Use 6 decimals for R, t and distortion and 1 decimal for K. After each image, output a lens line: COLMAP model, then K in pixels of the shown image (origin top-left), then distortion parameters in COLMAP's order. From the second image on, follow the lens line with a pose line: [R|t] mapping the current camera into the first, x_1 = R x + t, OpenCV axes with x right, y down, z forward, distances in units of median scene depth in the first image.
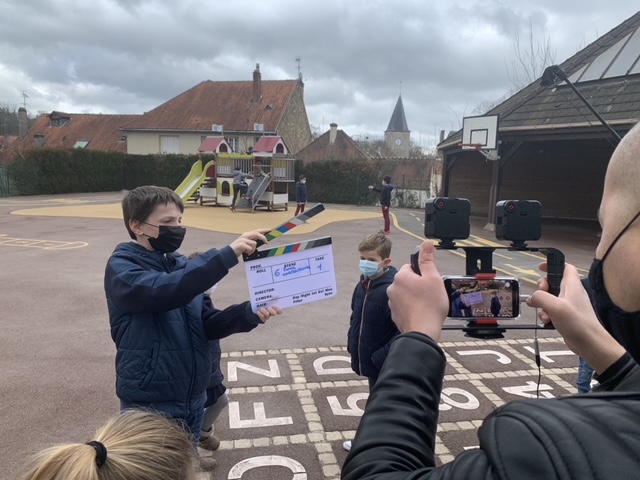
lens RADIAL K [[491.5, 0, 319.9], [0, 491.5, 241.2], [0, 0, 1]] dist [0.013372, 0.004301]
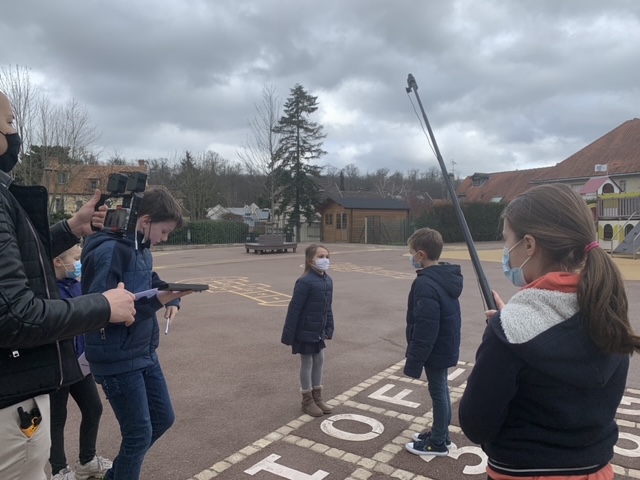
lens RADIAL K [[491.5, 0, 321.2], [0, 491.5, 239.2], [0, 0, 1]] dist [0.013372, 0.004301]
pose [[0.667892, -0.015180, -0.744103, 0.128172], [-0.072660, 0.993686, -0.085490, 0.020608], [0.740703, 0.111165, 0.662572, 0.012565]]
